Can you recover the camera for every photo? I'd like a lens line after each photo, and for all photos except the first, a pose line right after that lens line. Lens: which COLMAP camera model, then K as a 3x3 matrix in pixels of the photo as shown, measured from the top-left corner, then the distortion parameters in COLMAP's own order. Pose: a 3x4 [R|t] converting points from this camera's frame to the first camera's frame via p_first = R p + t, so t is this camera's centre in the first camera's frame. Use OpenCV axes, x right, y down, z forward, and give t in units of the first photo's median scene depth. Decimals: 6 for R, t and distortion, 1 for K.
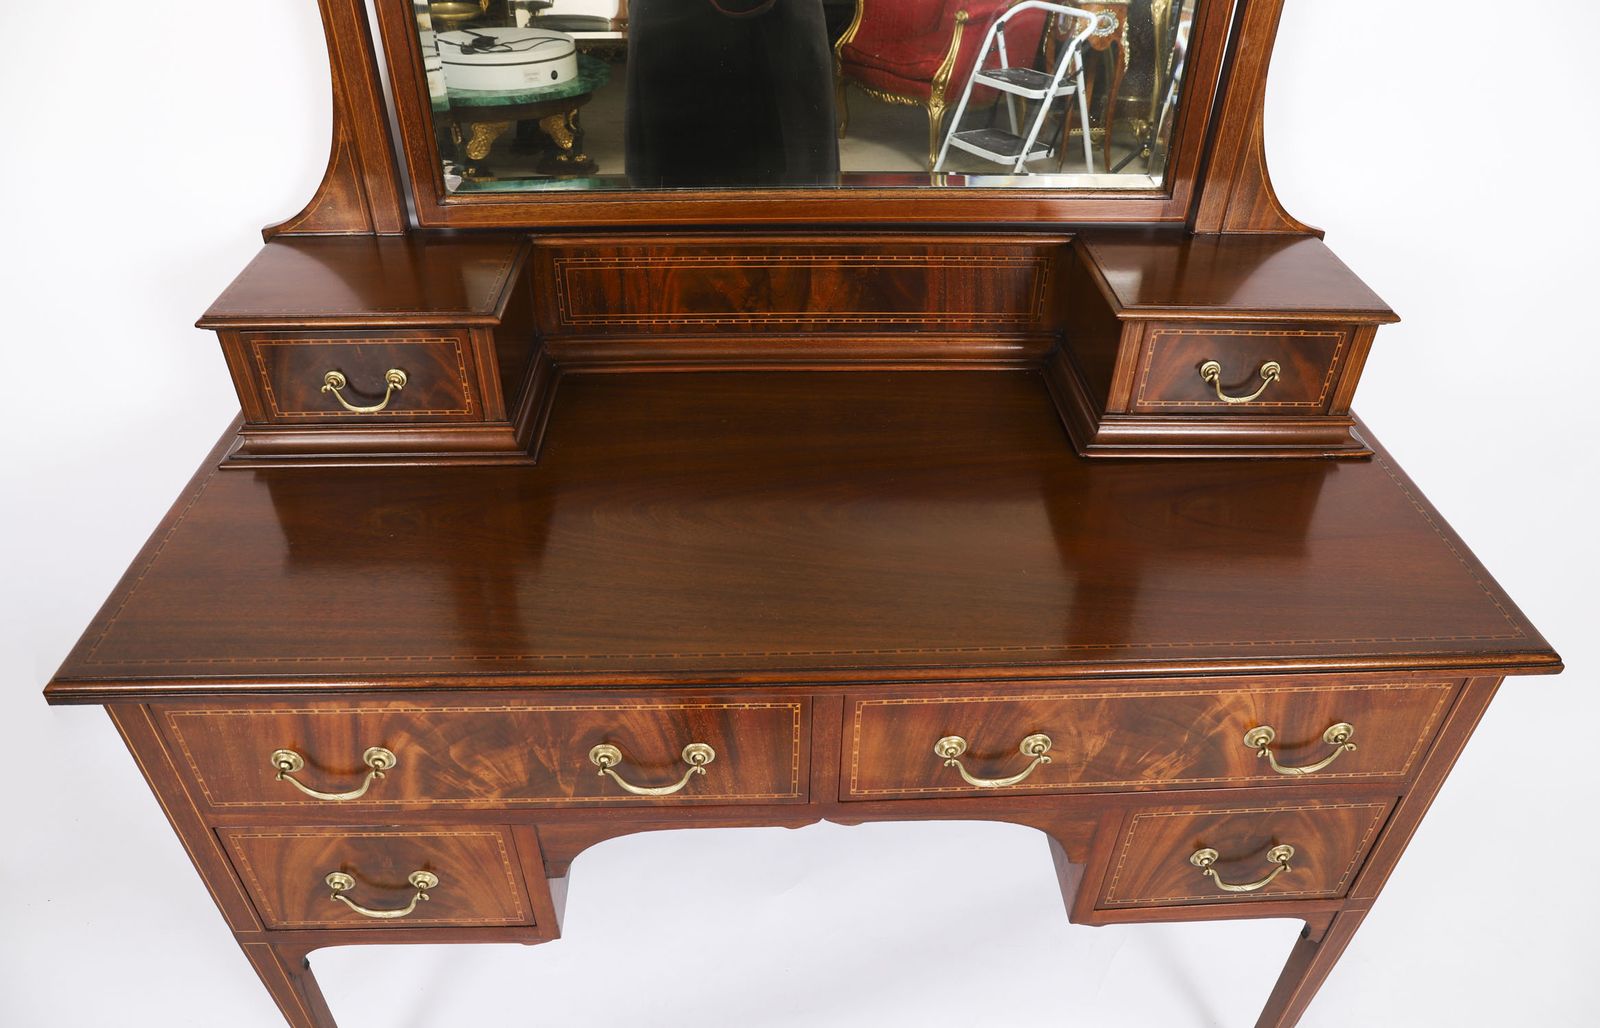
lens RADIAL K [[1082.9, 0, 804.5], [0, 1082.9, 532.7], [0, 0, 1]] dist [-0.113577, 0.095318]
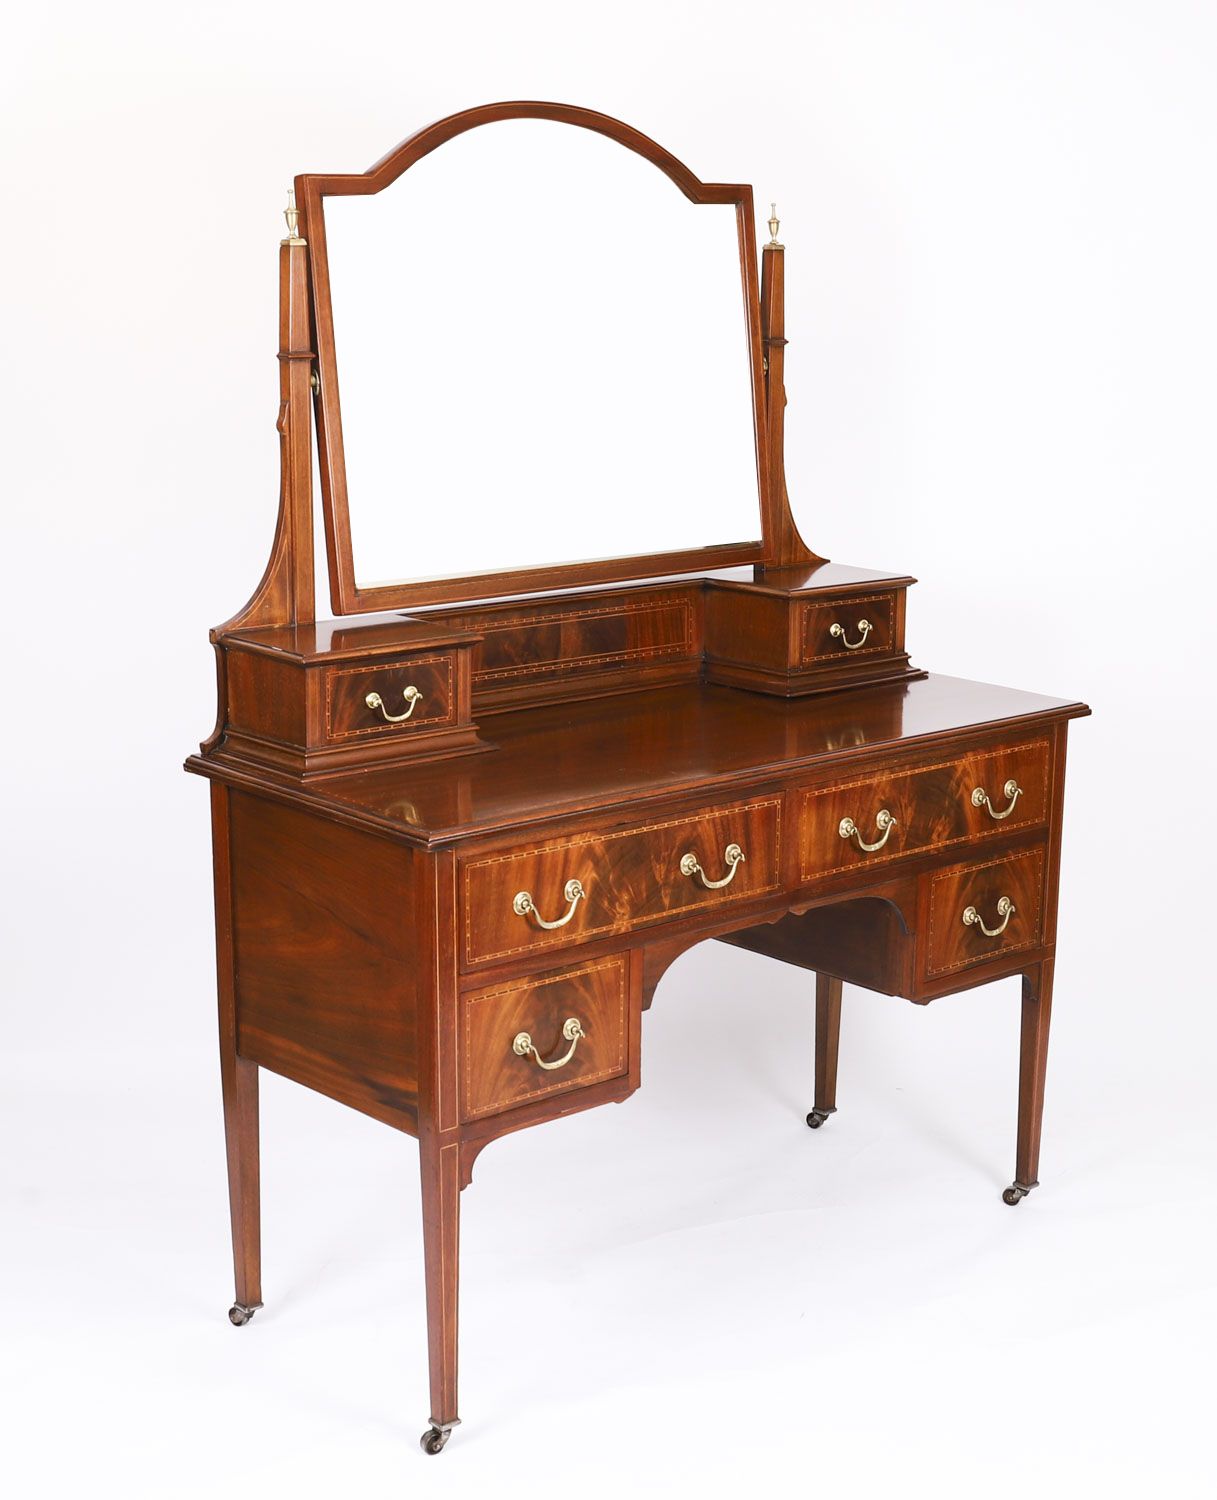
lens RADIAL K [[2276.4, 0, 610.6], [0, 2276.4, 832.5], [0, 0, 1]] dist [-0.012178, -2.481355]
pose [[0.777569, -0.166149, 0.606450, -1.937076], [0.386292, 0.887223, -0.252218, 0.821510], [-0.496151, 0.430384, 0.754059, -1.200399]]
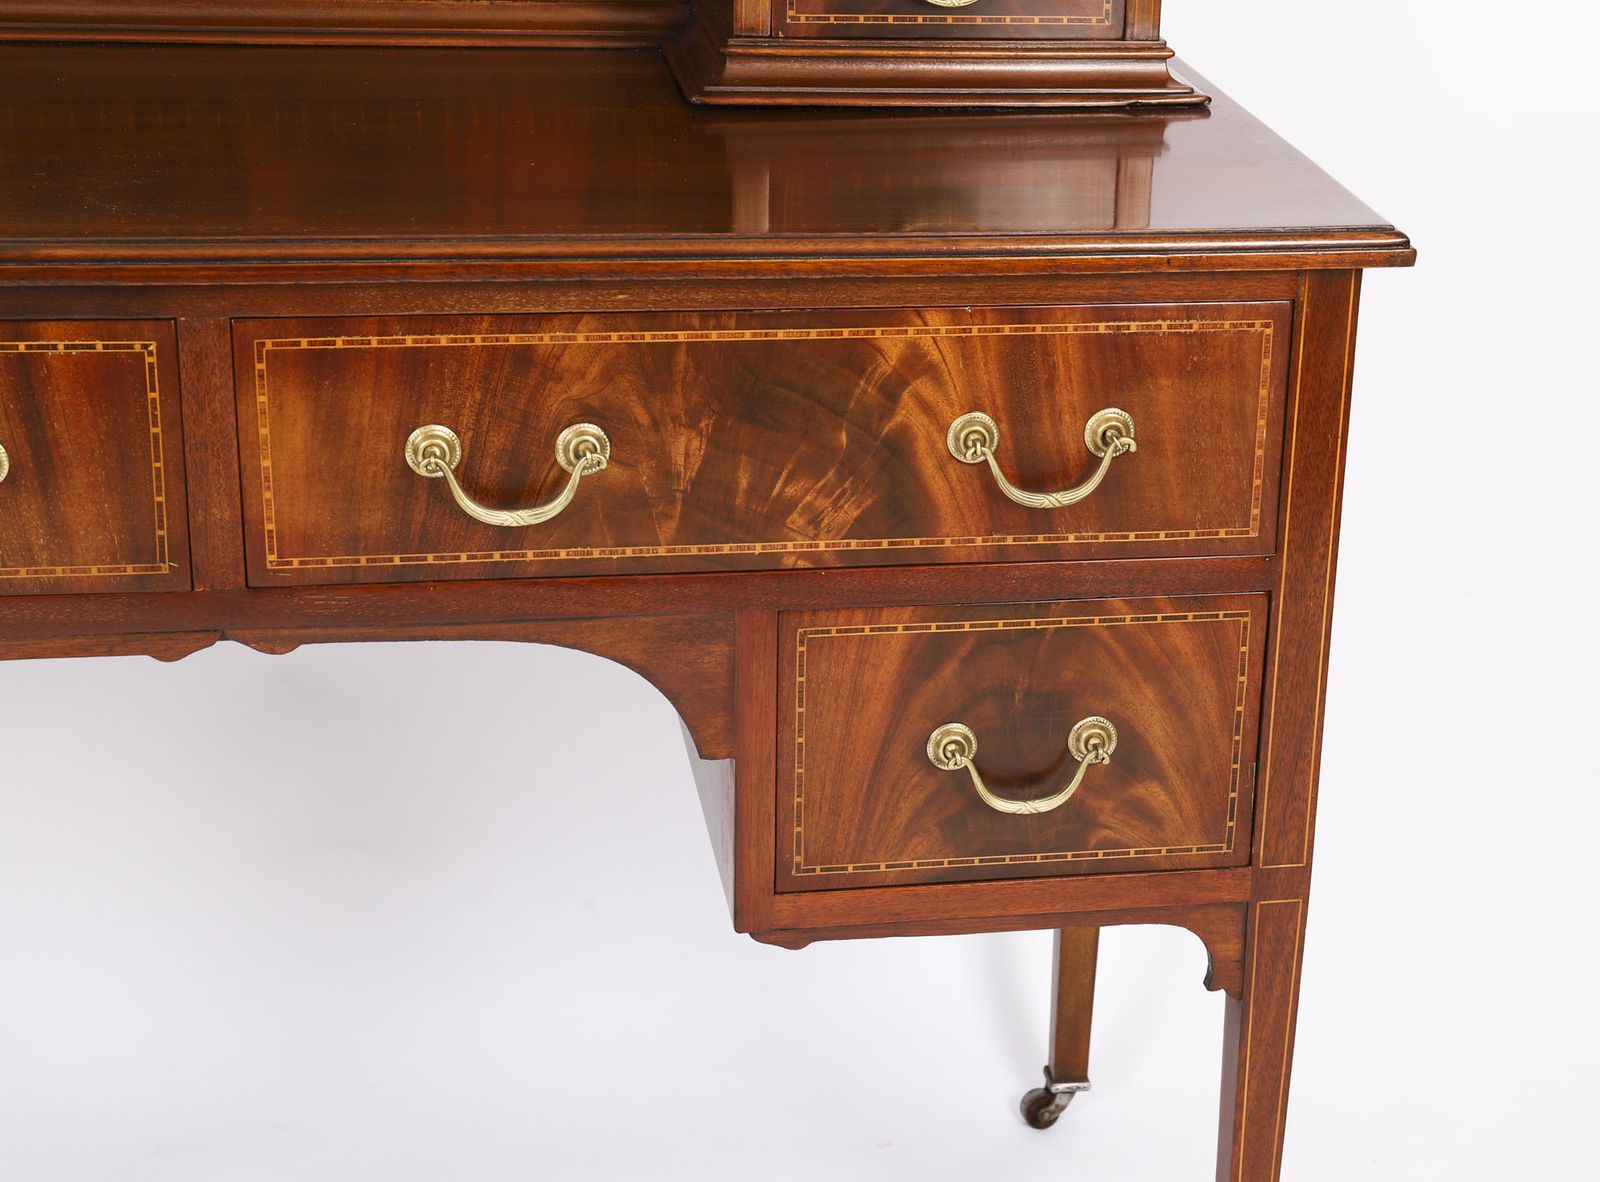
lens RADIAL K [[2984.9, 0, 995.6], [0, 2984.9, 650.9], [0, 0, 1]] dist [0.034236, 0.176311]
pose [[0.987433, -0.036857, 0.153679, 0.165904], [0.075970, 0.963400, -0.257078, 0.672018], [-0.138579, 0.265522, 0.954093, -0.508520]]
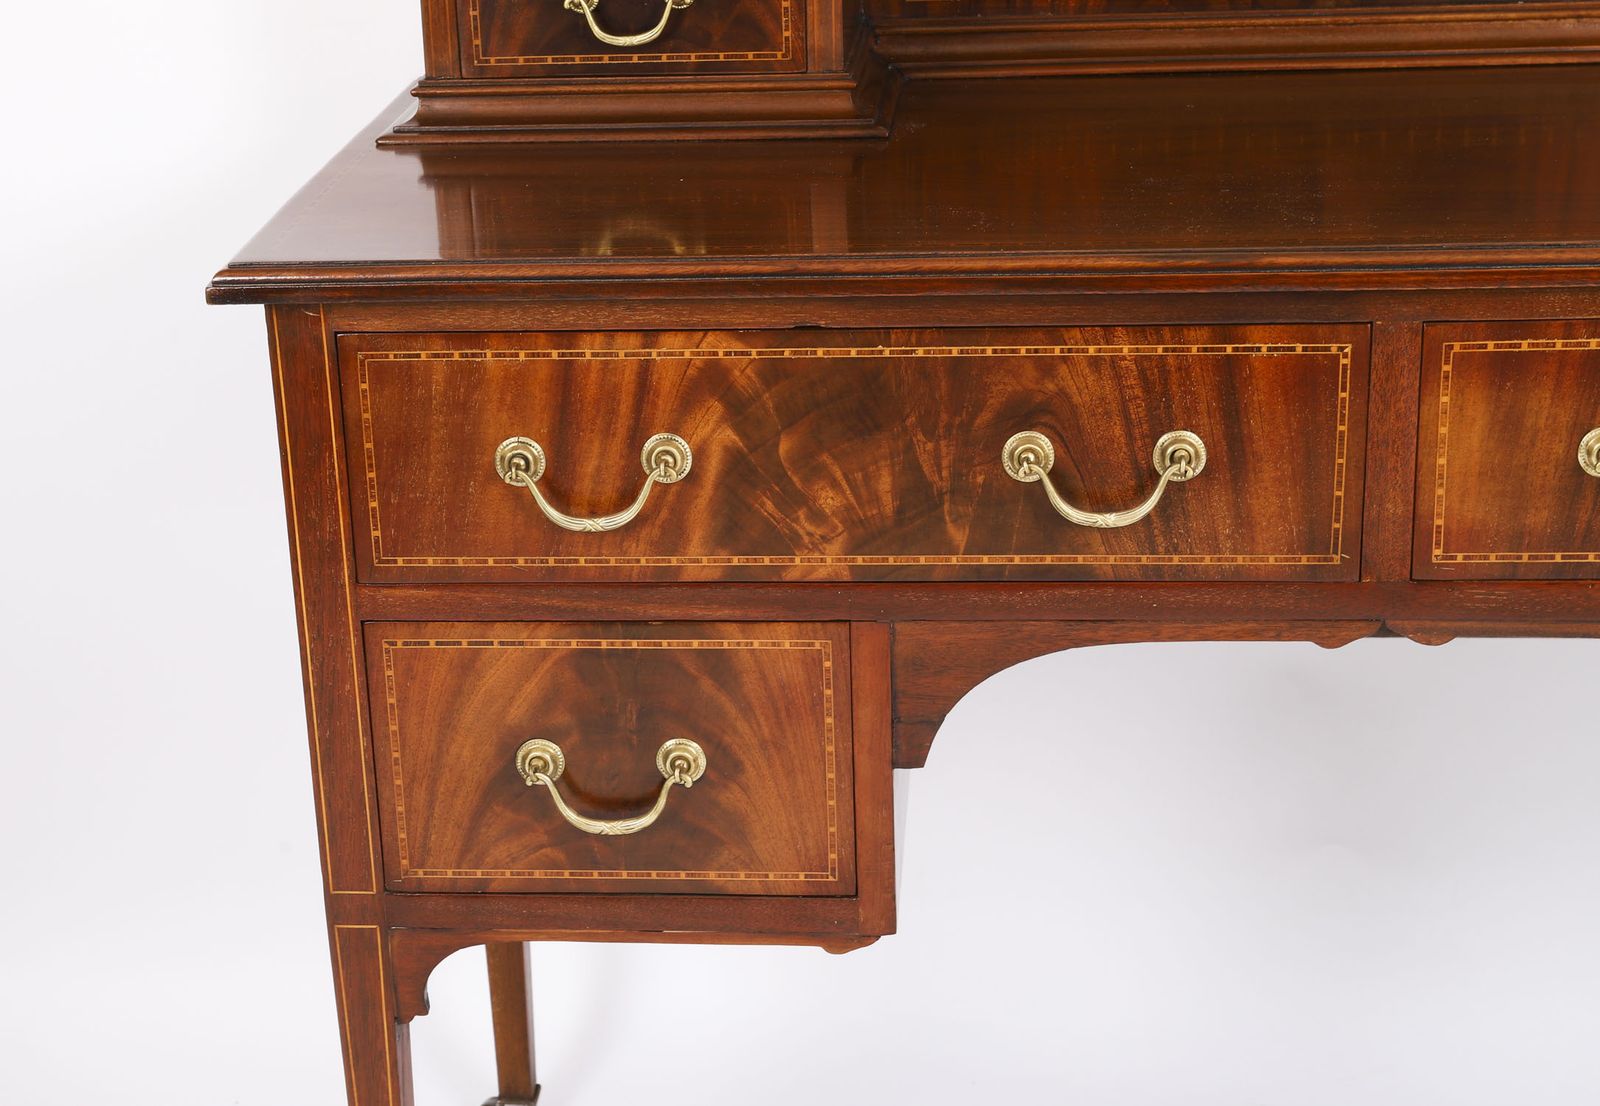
lens RADIAL K [[2937.4, 0, 712.1], [0, 2937.4, 615.6], [0, 0, 1]] dist [0.052657, 0.058005]
pose [[0.987757, -0.000037, -0.156000, -0.089206], [-0.044802, 0.957805, -0.283904, 0.699531], [0.149428, 0.287417, 0.946077, -0.543414]]
